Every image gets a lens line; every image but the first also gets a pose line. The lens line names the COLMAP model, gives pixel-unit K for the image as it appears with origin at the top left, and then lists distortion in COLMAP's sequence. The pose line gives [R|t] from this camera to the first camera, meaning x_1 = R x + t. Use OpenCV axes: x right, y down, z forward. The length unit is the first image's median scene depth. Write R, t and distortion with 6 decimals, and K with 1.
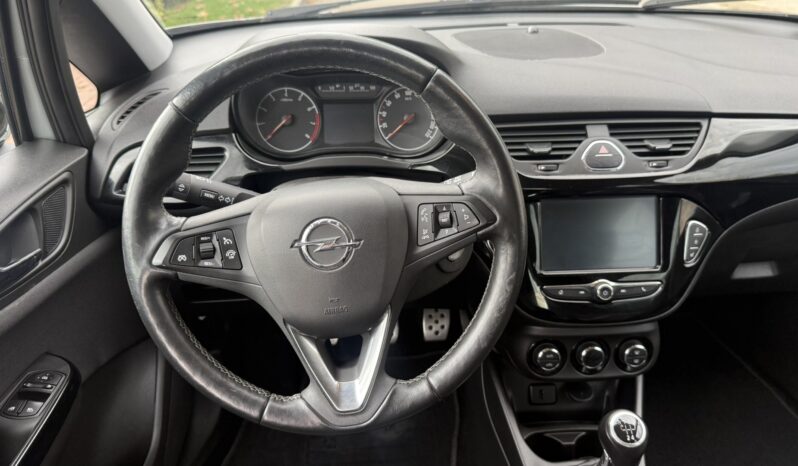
lens RADIAL K [[595.0, 0, 399.0], [0, 595.0, 233.0], [0, 0, 1]] dist [0.144479, -0.326170]
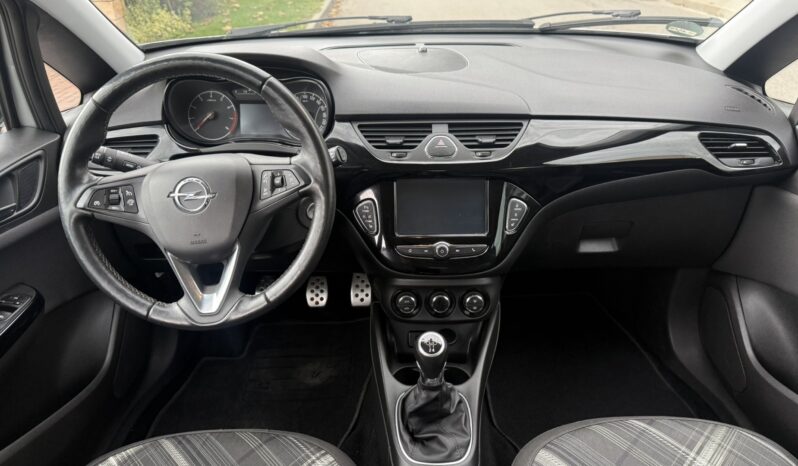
lens RADIAL K [[589.5, 0, 399.0], [0, 589.5, 233.0], [0, 0, 1]] dist [0.139729, -0.271080]
pose [[0.998631, 0.023856, -0.046558, 0.307272], [-0.024646, 0.999561, -0.016462, 0.082851], [0.046145, 0.017587, 0.998780, -0.291867]]
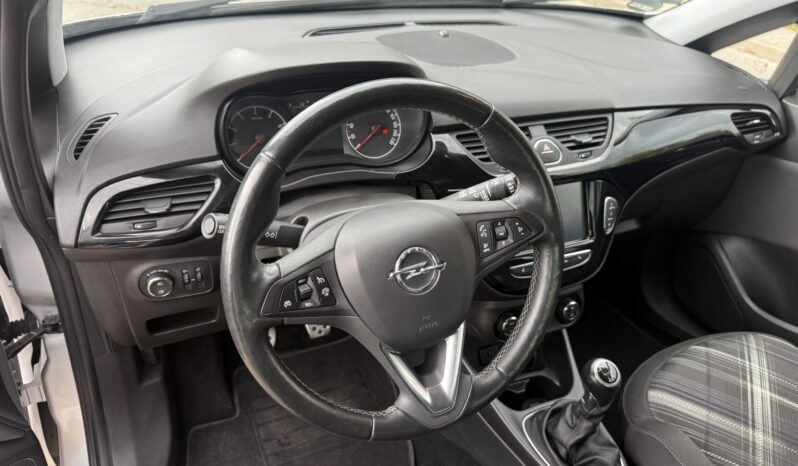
lens RADIAL K [[589.5, 0, 399.0], [0, 589.5, 233.0], [0, 0, 1]] dist [0.139729, -0.271080]
pose [[0.930794, -0.129464, 0.341852, -0.351787], [0.107608, 0.990787, 0.082229, -0.096827], [-0.349348, -0.039753, 0.936149, -0.004861]]
